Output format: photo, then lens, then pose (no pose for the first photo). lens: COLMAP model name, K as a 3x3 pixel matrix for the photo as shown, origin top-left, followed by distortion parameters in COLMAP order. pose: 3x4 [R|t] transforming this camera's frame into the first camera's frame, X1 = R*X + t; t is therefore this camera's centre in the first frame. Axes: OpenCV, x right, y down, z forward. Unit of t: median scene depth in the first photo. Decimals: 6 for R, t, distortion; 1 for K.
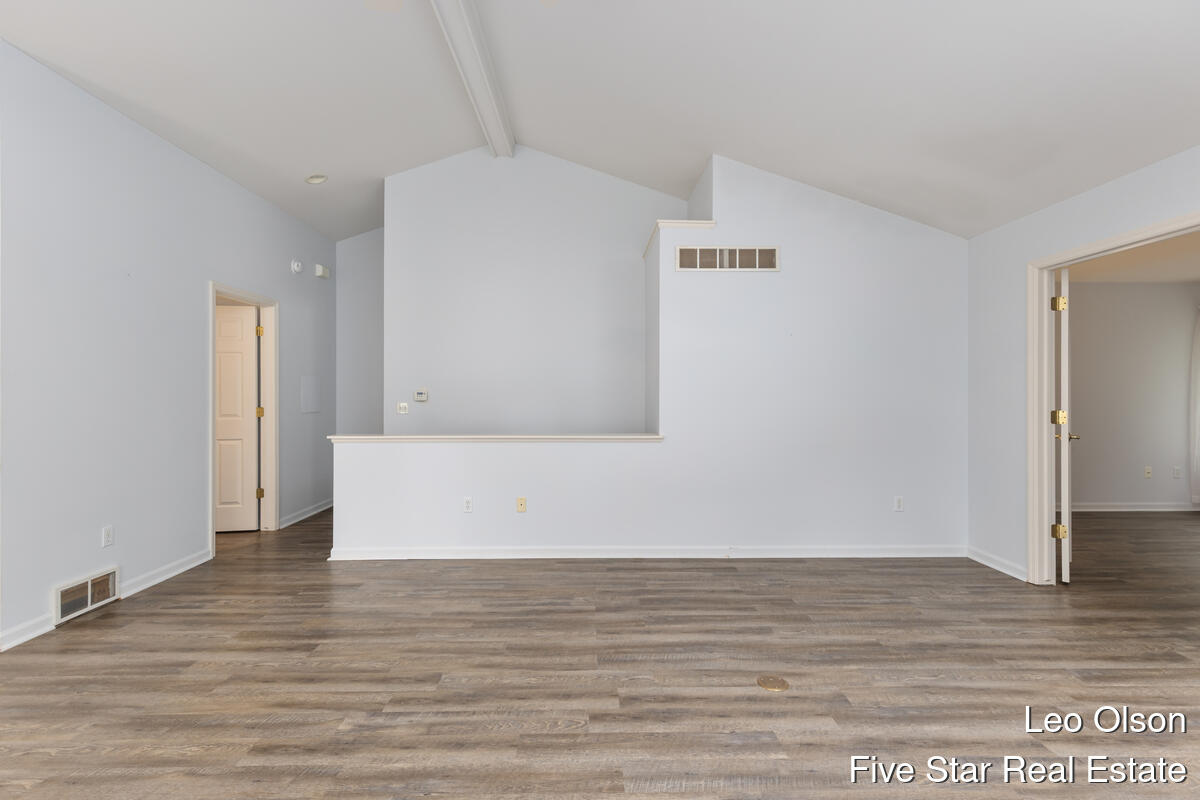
lens RADIAL K [[538.3, 0, 598.9], [0, 538.3, 398.1], [0, 0, 1]] dist [0.002045, 0.000726]
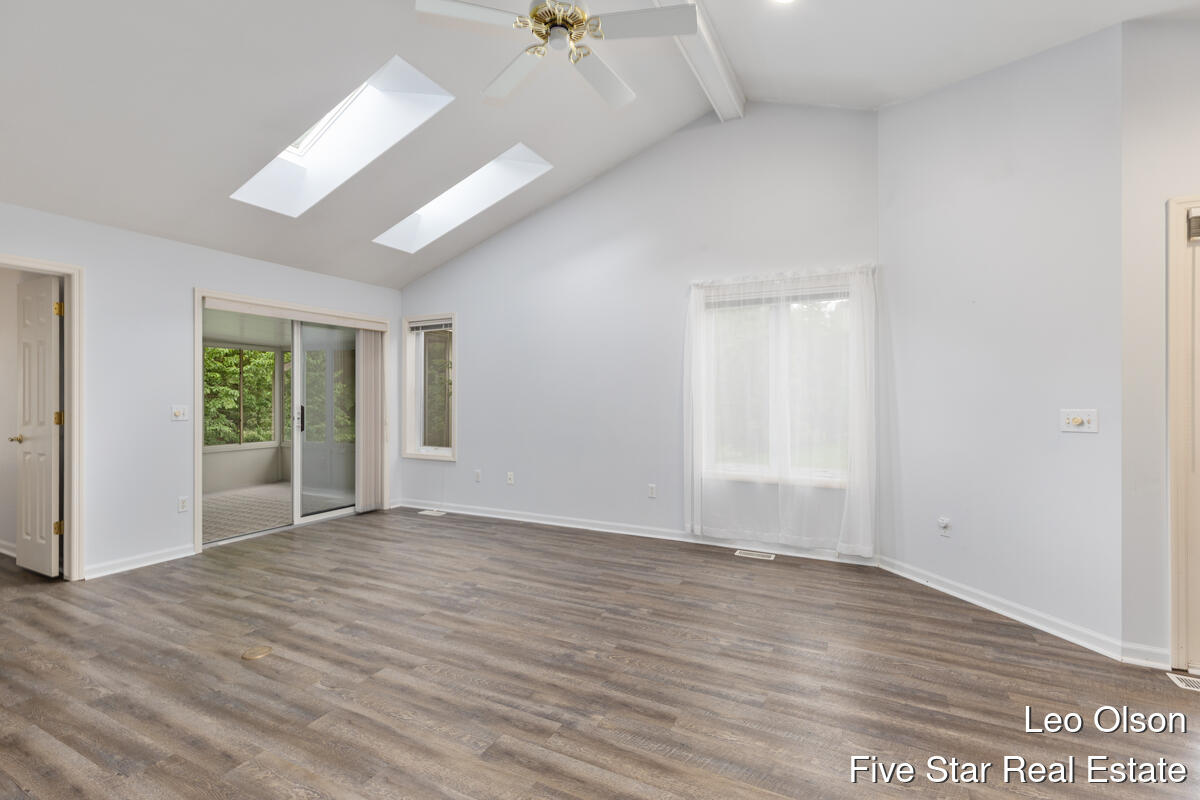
lens RADIAL K [[538.3, 0, 598.9], [0, 538.3, 398.1], [0, 0, 1]] dist [0.002045, 0.000726]
pose [[-0.884083, -0.000019, 0.467330, -0.901951], [0.003547, 0.999971, 0.006751, -0.006704], [-0.467316, 0.007626, -0.884057, 1.798869]]
